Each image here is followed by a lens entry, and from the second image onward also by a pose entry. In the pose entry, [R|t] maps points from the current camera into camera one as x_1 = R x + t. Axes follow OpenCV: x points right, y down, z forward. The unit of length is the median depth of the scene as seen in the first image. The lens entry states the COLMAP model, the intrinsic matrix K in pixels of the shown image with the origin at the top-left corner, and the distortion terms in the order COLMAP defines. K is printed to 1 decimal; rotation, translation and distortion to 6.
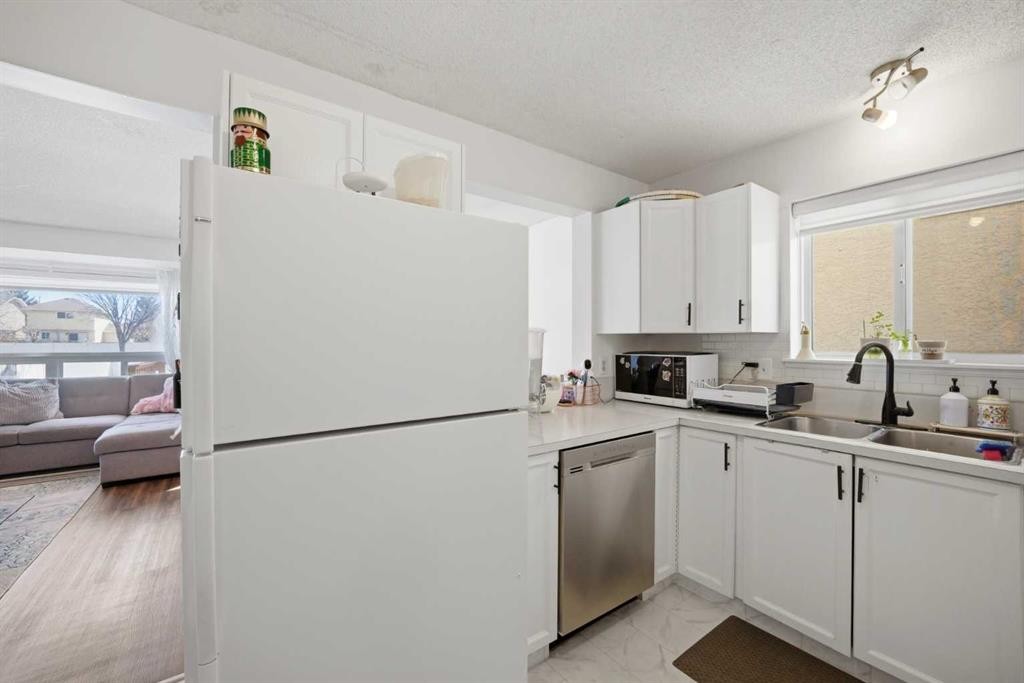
lens RADIAL K [[416.0, 0, 508.3], [0, 416.0, 340.6], [0, 0, 1]] dist [-0.016331, 0.000780]
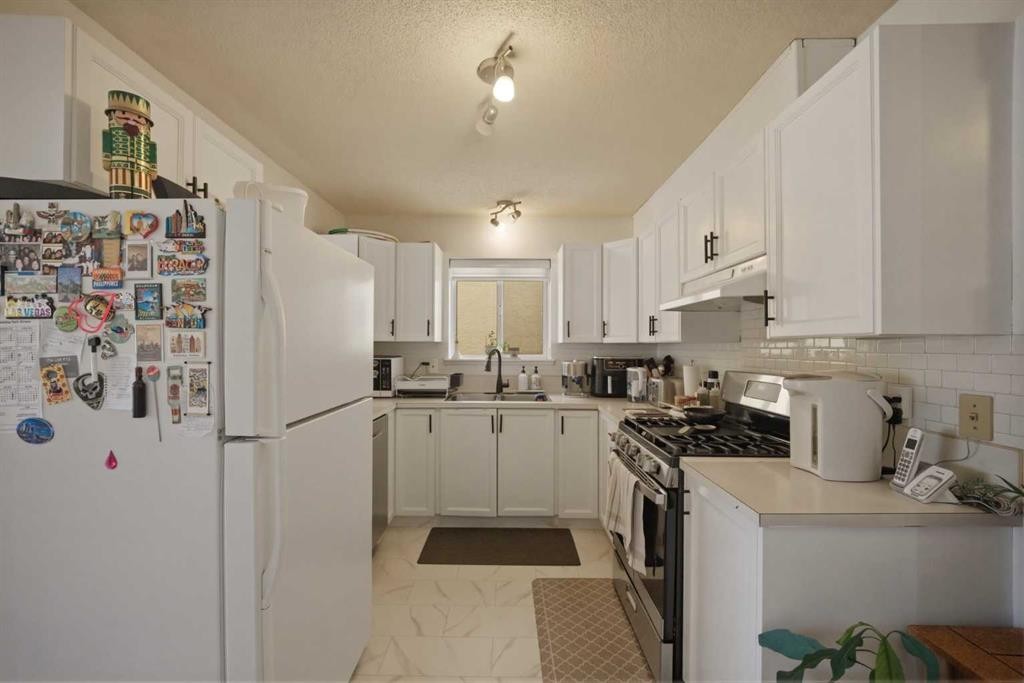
lens RADIAL K [[417.0, 0, 509.5], [0, 417.0, 346.5], [0, 0, 1]] dist [-0.025376, 0.005306]
pose [[0.593408, 0.001954, 0.804899, -0.473011], [-0.004347, 0.999990, 0.000777, -0.005014], [-0.804890, -0.003960, 0.593411, -0.125705]]
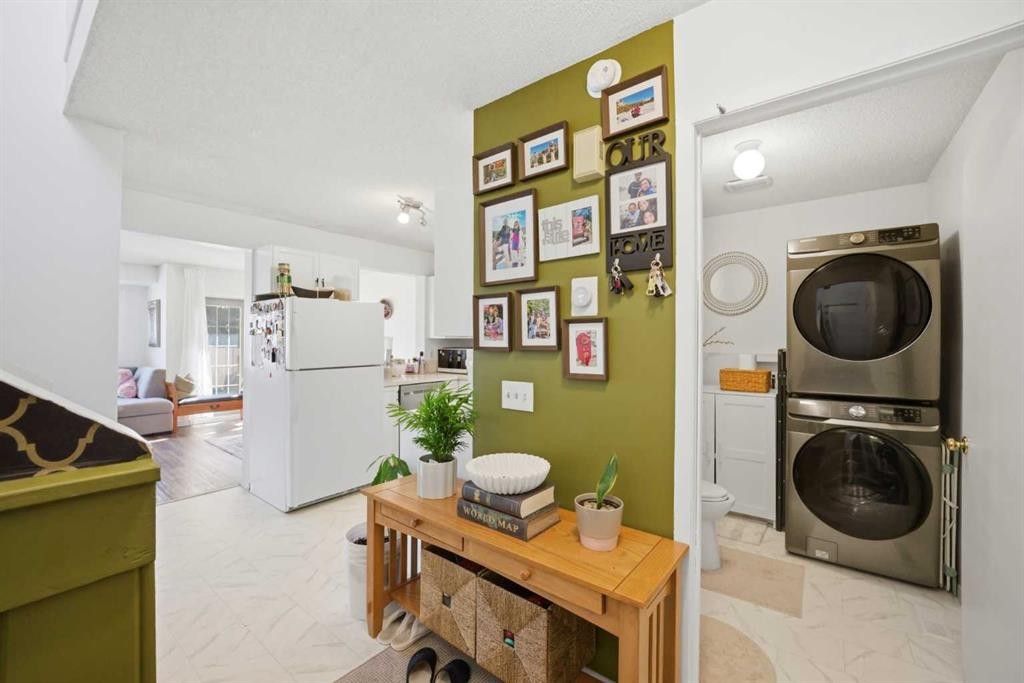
lens RADIAL K [[416.0, 0, 508.3], [0, 416.0, 340.6], [0, 0, 1]] dist [-0.016331, 0.000780]
pose [[0.960325, 0.001206, 0.278880, 0.041155], [-0.002092, 0.999994, 0.002880, -0.015104], [-0.278875, -0.003349, 0.960322, -1.236966]]
